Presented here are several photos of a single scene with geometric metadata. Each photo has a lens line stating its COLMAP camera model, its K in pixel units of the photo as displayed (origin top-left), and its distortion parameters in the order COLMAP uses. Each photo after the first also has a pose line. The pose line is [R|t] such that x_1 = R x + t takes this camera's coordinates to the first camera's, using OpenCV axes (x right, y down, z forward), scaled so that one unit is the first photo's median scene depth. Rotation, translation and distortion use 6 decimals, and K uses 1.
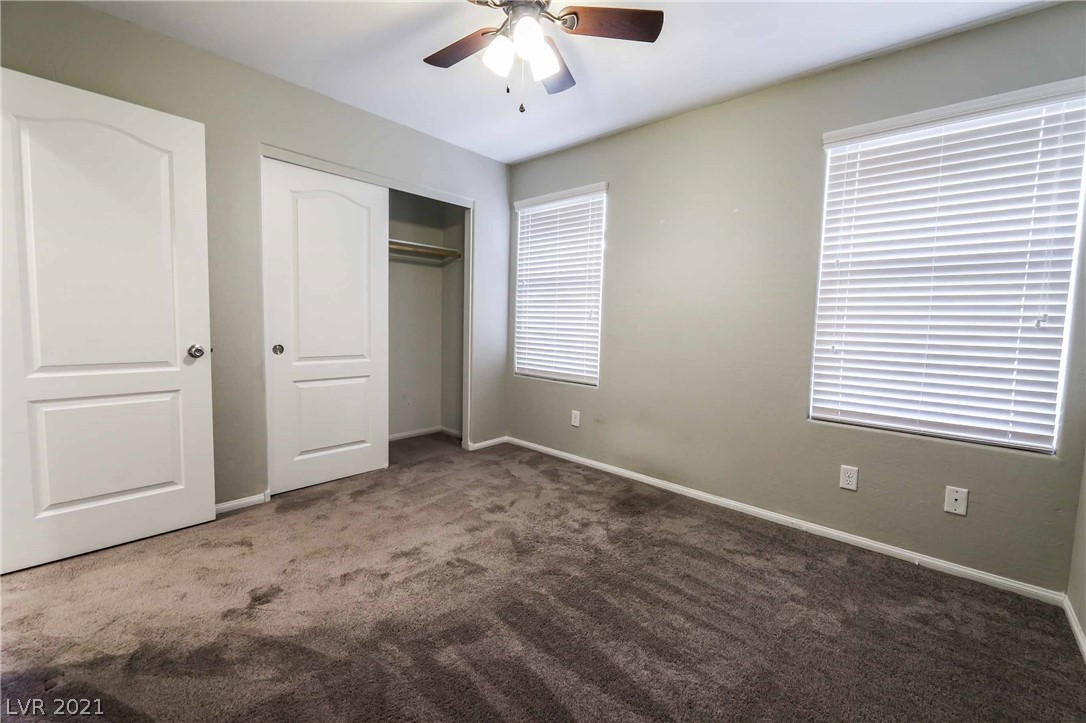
lens RADIAL K [[454.4, 0, 548.3], [0, 454.4, 355.2], [0, 0, 1]] dist [-0.003428, -0.000494]
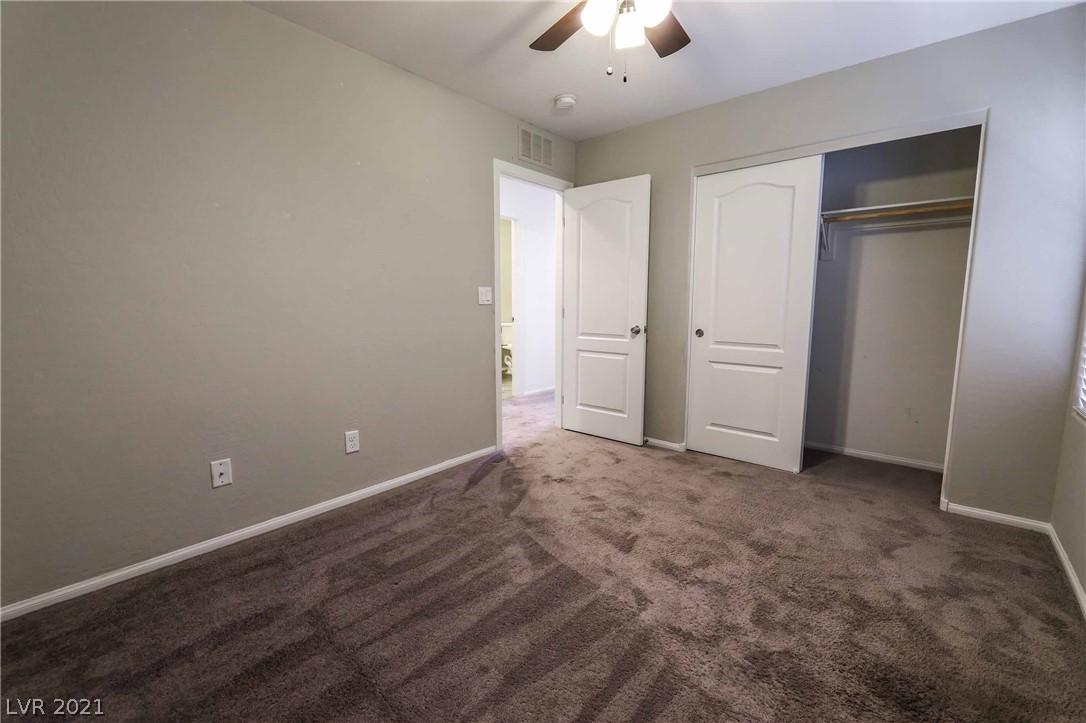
lens RADIAL K [[454.4, 0, 548.3], [0, 454.4, 355.2], [0, 0, 1]] dist [-0.003428, -0.000494]
pose [[0.014807, 0.090138, -0.995819, 0.630294], [-0.076676, 0.993098, 0.088751, -0.031673], [0.996946, 0.075041, 0.021616, 0.590027]]
